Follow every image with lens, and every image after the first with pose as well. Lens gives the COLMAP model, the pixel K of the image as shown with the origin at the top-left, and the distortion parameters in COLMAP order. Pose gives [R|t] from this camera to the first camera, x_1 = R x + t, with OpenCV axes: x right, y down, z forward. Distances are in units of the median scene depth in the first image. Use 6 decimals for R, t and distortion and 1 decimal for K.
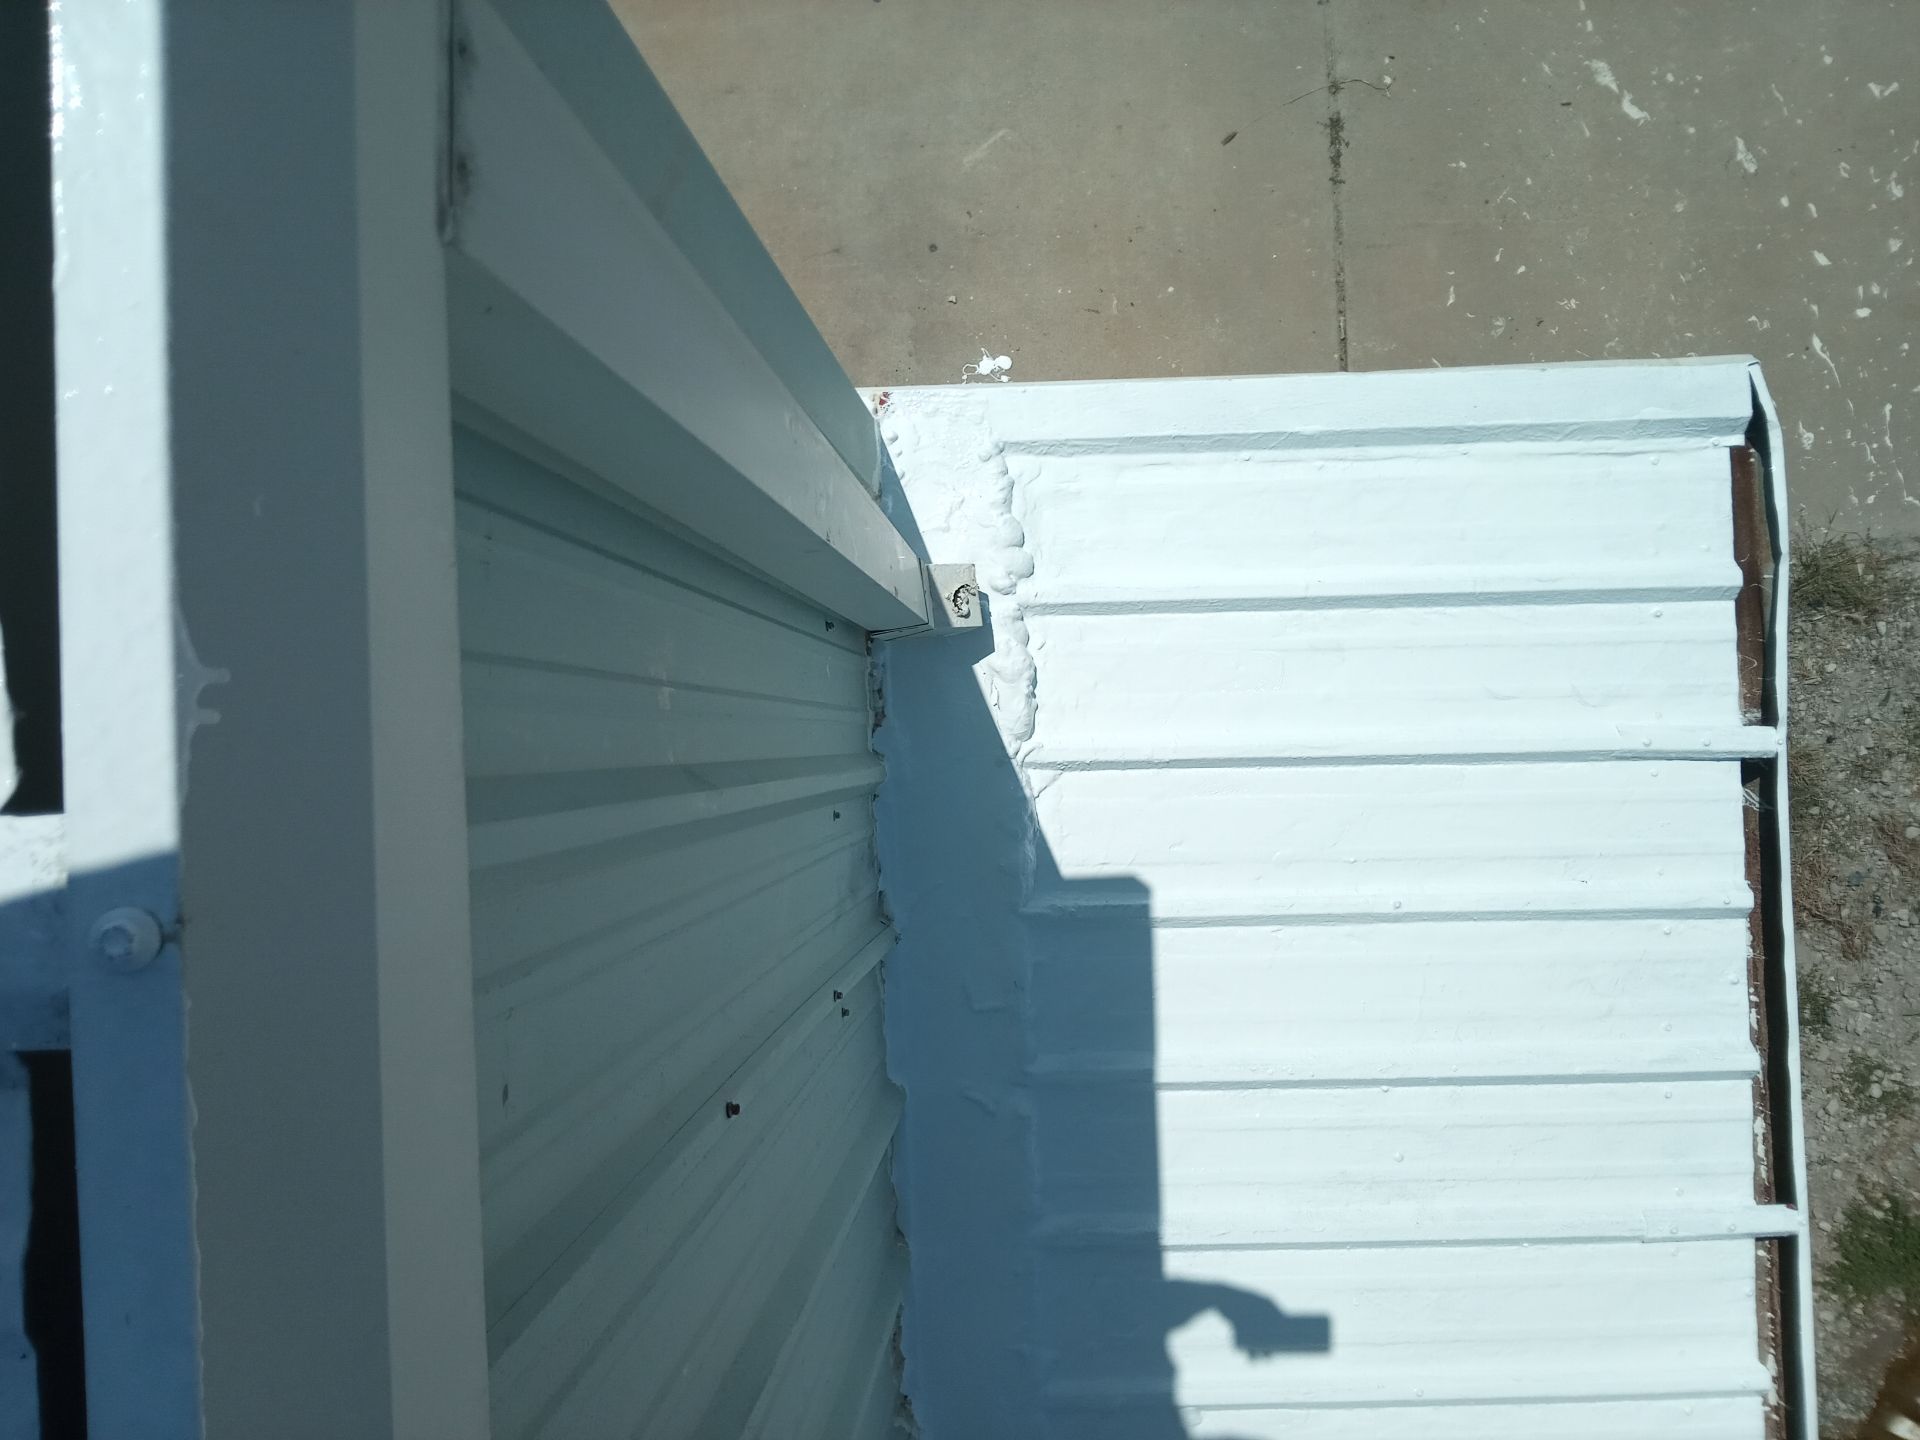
lens RADIAL K [[1448.8, 0, 916.9], [0, 1448.8, 688.5], [0, 0, 1]] dist [0.048336, -0.086772]
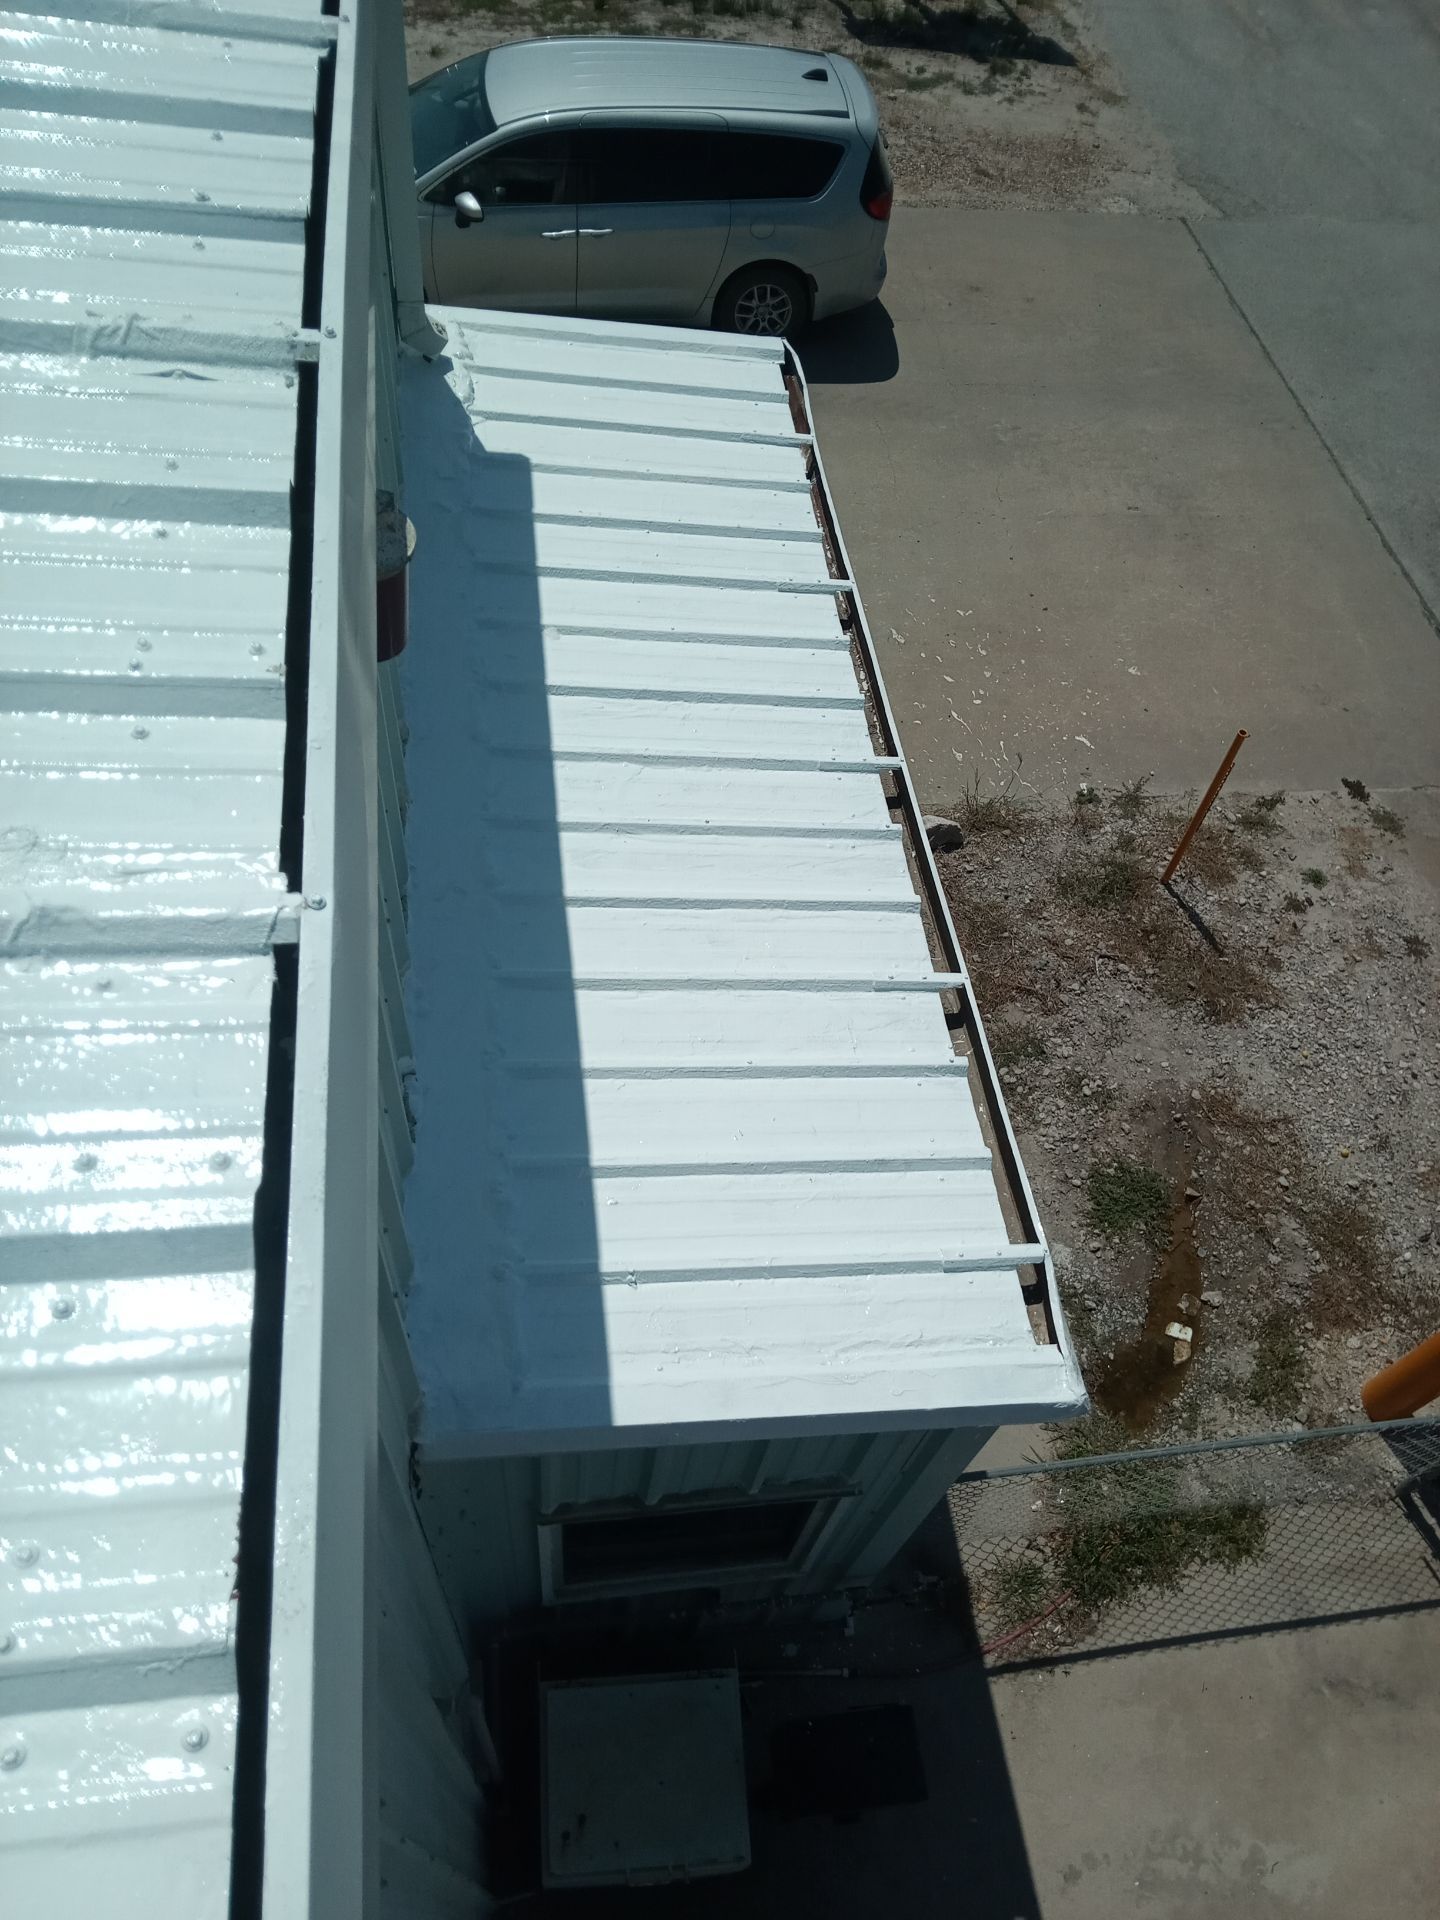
lens RADIAL K [[1420.0, 0, 720.0], [0, 1420.0, 960.0], [0, 0, 1]] dist [0.051103, -0.089364]
pose [[0.978882, 0.034688, 0.201460, 0.041399], [0.086217, 0.823507, -0.560717, 1.864442], [-0.185354, 0.566245, 0.803126, -0.265852]]
